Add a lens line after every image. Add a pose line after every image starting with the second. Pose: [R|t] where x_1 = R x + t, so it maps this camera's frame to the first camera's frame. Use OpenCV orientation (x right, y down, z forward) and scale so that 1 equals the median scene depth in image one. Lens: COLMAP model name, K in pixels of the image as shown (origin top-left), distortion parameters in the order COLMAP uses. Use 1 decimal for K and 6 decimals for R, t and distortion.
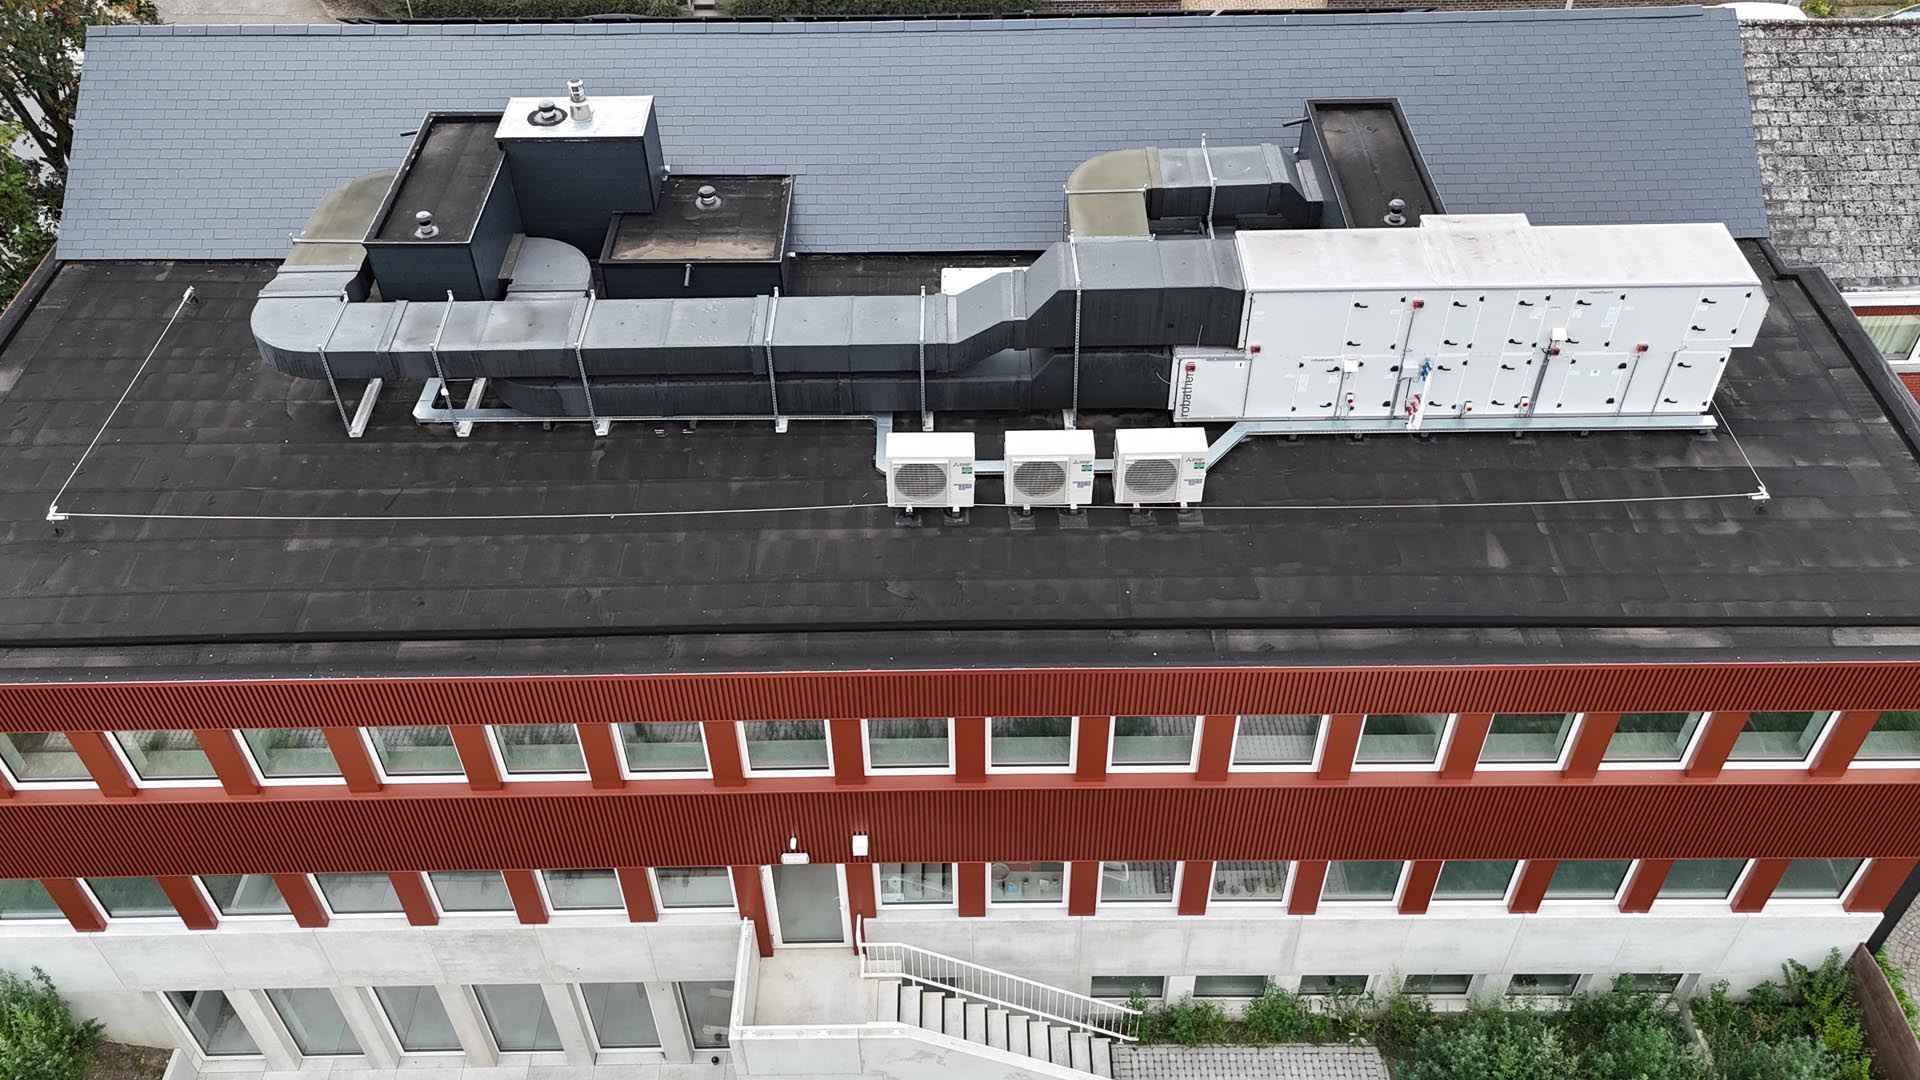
lens RADIAL K [[1552.1, 0, 964.0], [0, 1552.1, 544.6], [0, 0, 1]] dist [0.081314, -0.073677]
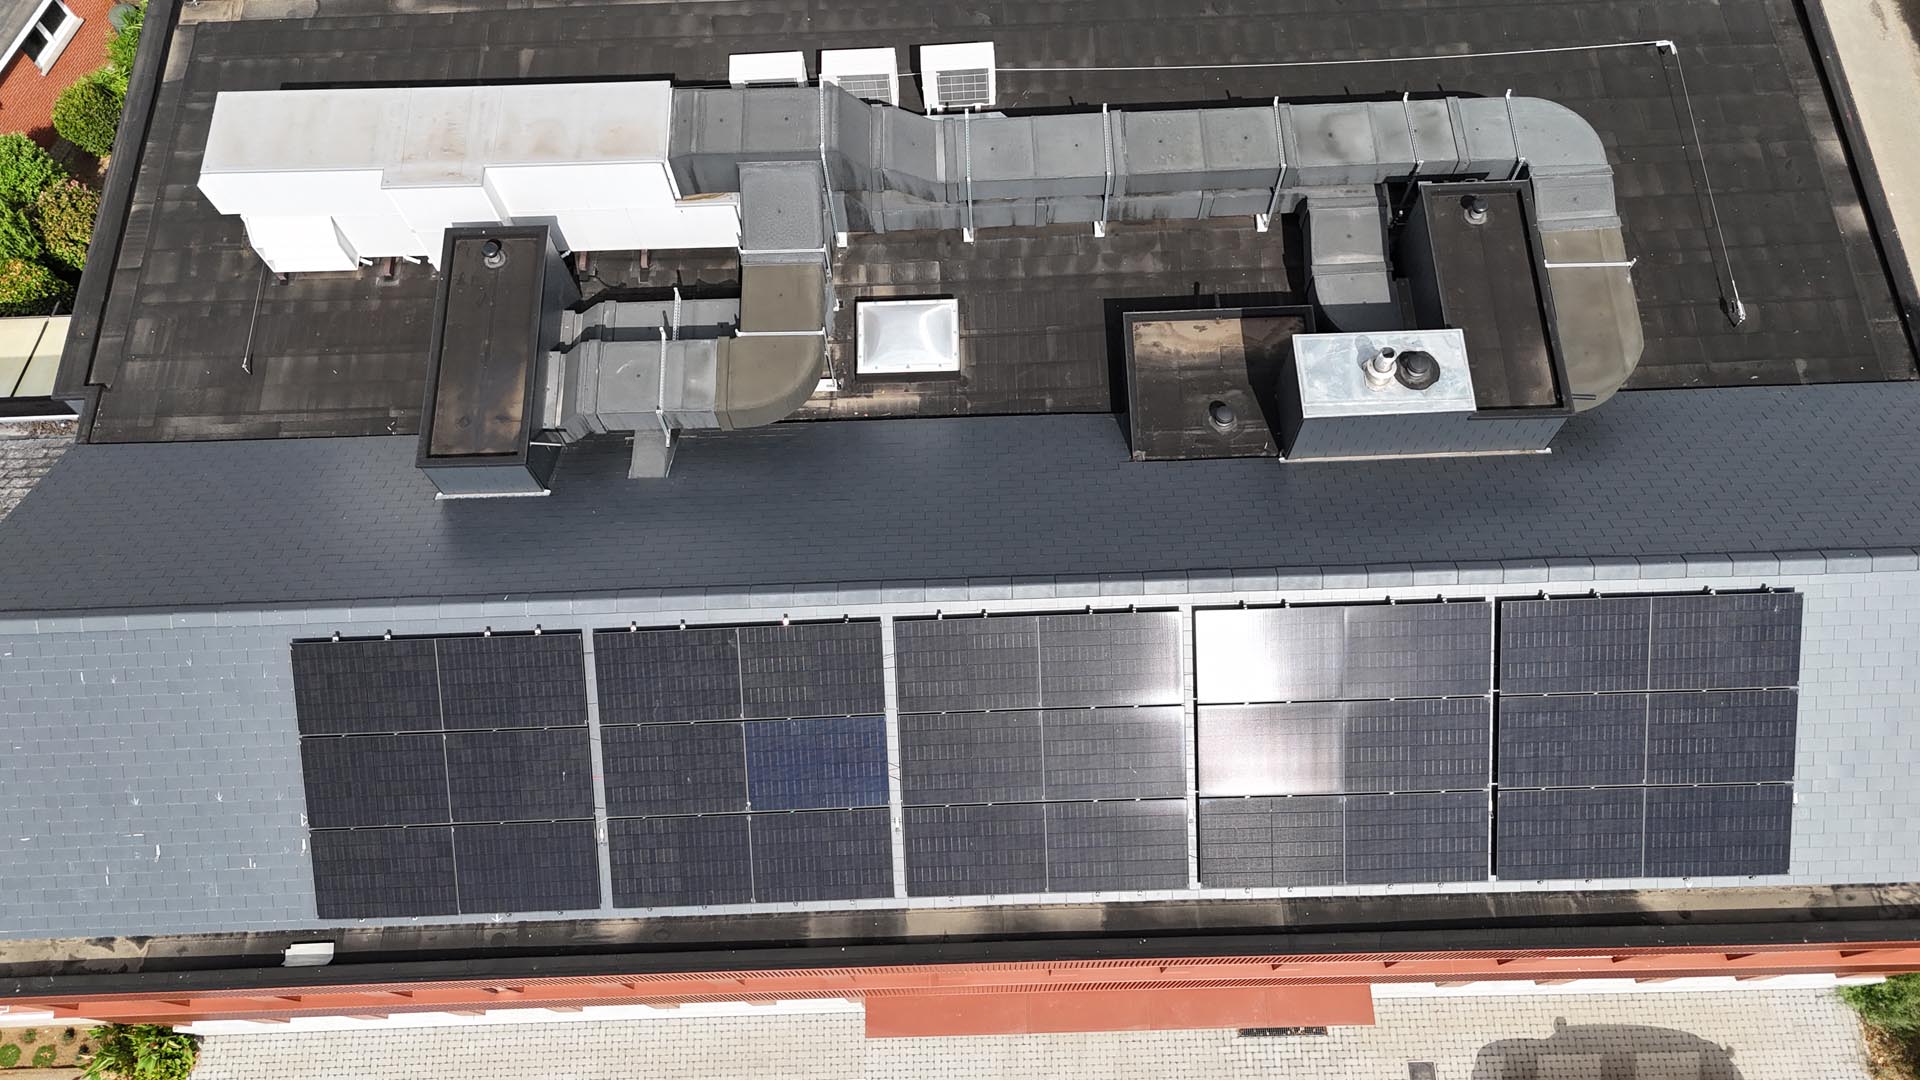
lens RADIAL K [[1400.5, 0, 965.7], [0, 1400.5, 538.6], [0, 0, 1]] dist [0.067545, -0.056527]
pose [[-0.999055, 0.034031, 0.027044, -0.043944], [0.012685, -0.366832, 0.930201, -1.185450], [0.041577, 0.929665, 0.366054, 0.916856]]
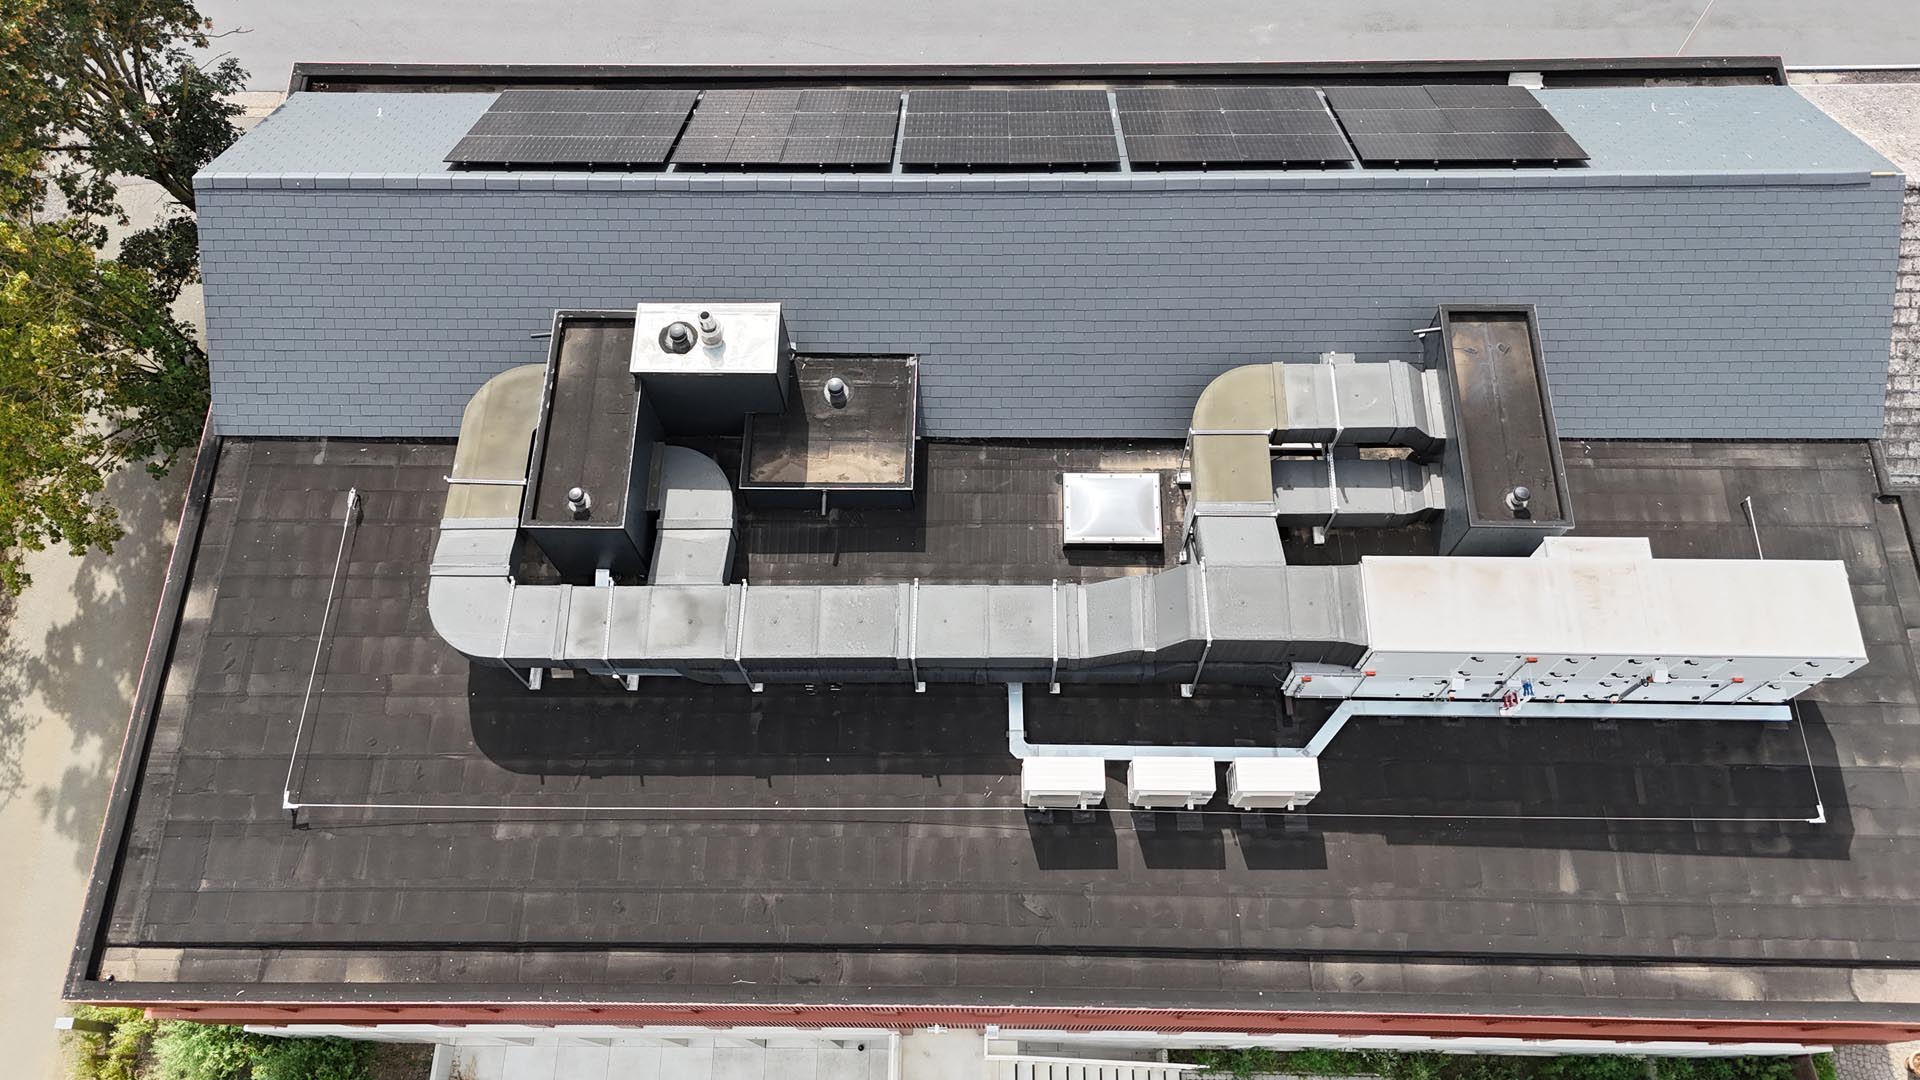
lens RADIAL K [[1400.5, 0, 965.7], [0, 1400.5, 538.6], [0, 0, 1]] dist [0.067545, -0.056527]
pose [[0.999799, 0.013087, -0.015168, -0.076310], [-0.006184, 0.921766, 0.387697, -0.583823], [0.019055, -0.387526, 0.921662, 0.143187]]
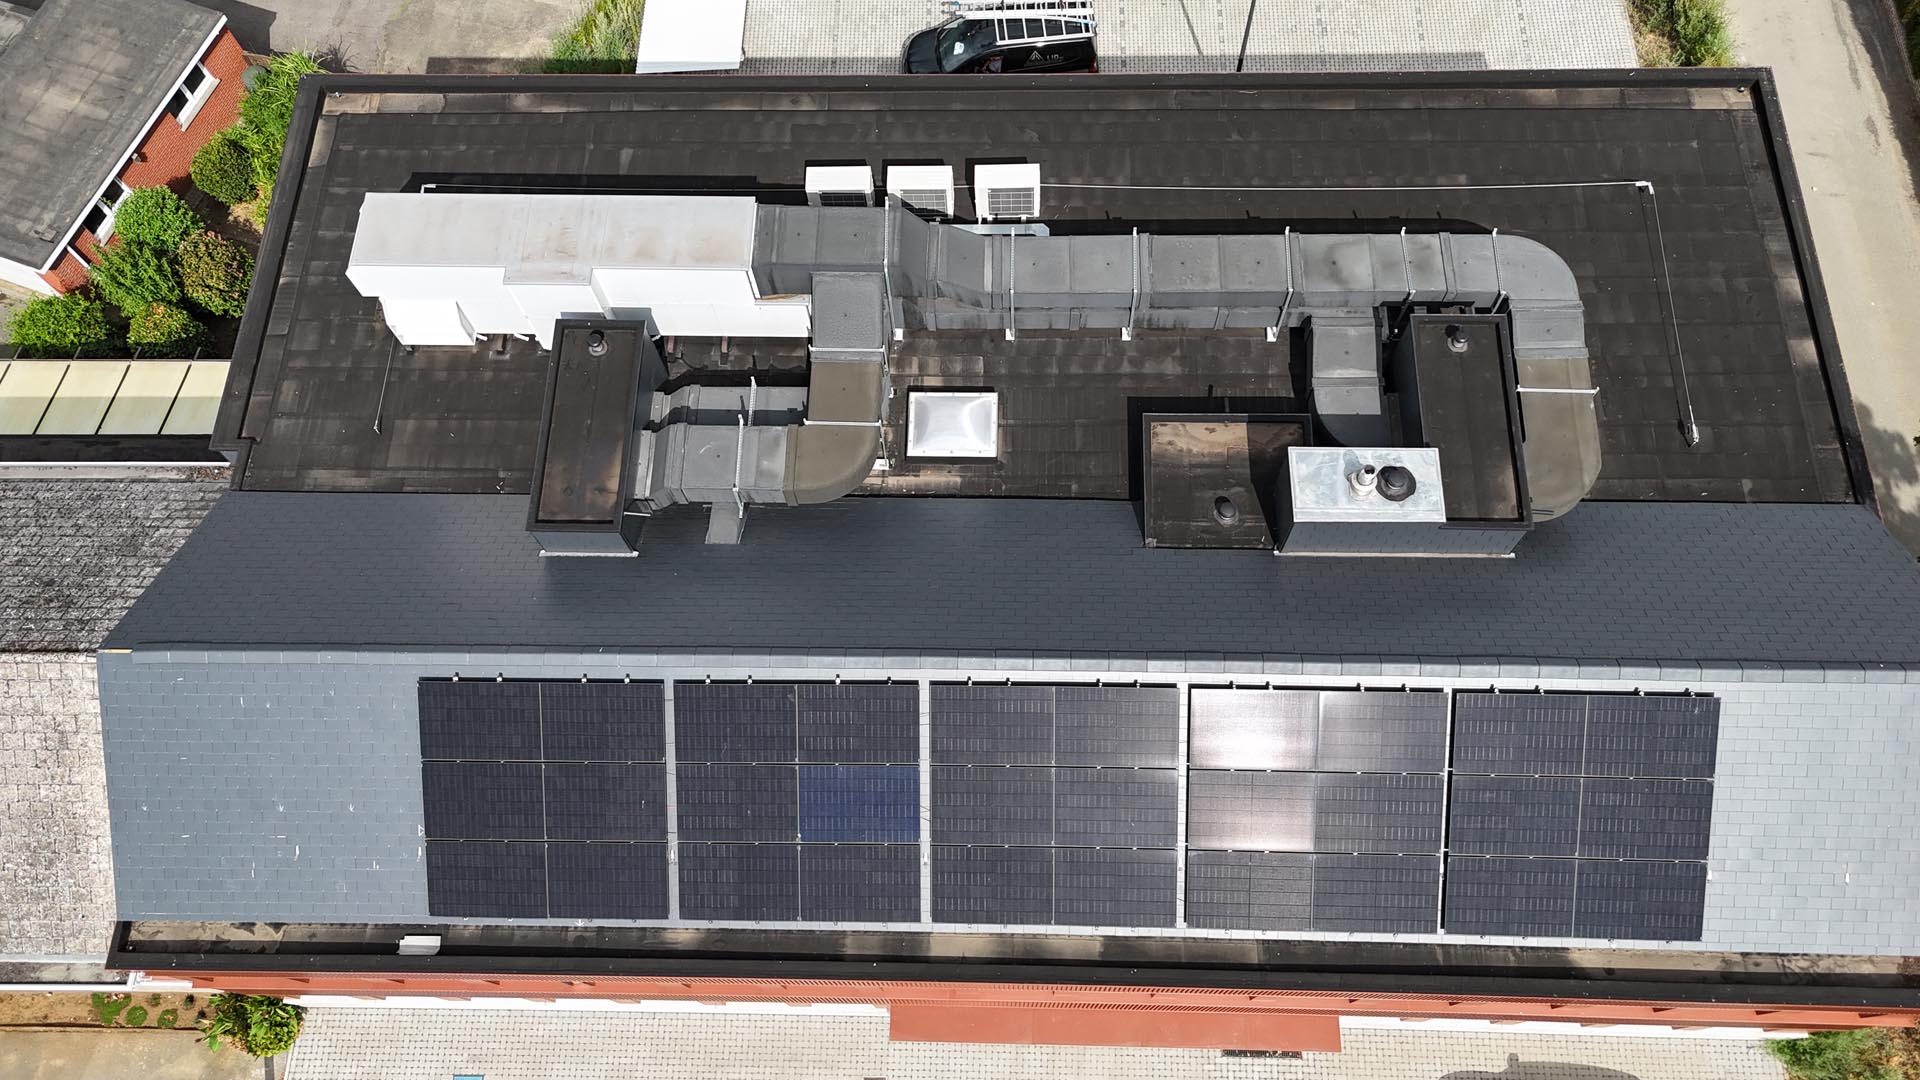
lens RADIAL K [[1400.5, 0, 965.7], [0, 1400.5, 538.6], [0, 0, 1]] dist [0.067545, -0.056527]
pose [[-0.998603, -0.008576, 0.052141, -0.051126], [0.051656, -0.366310, 0.929058, -1.291043], [0.011132, 0.930453, 0.366241, 0.816623]]
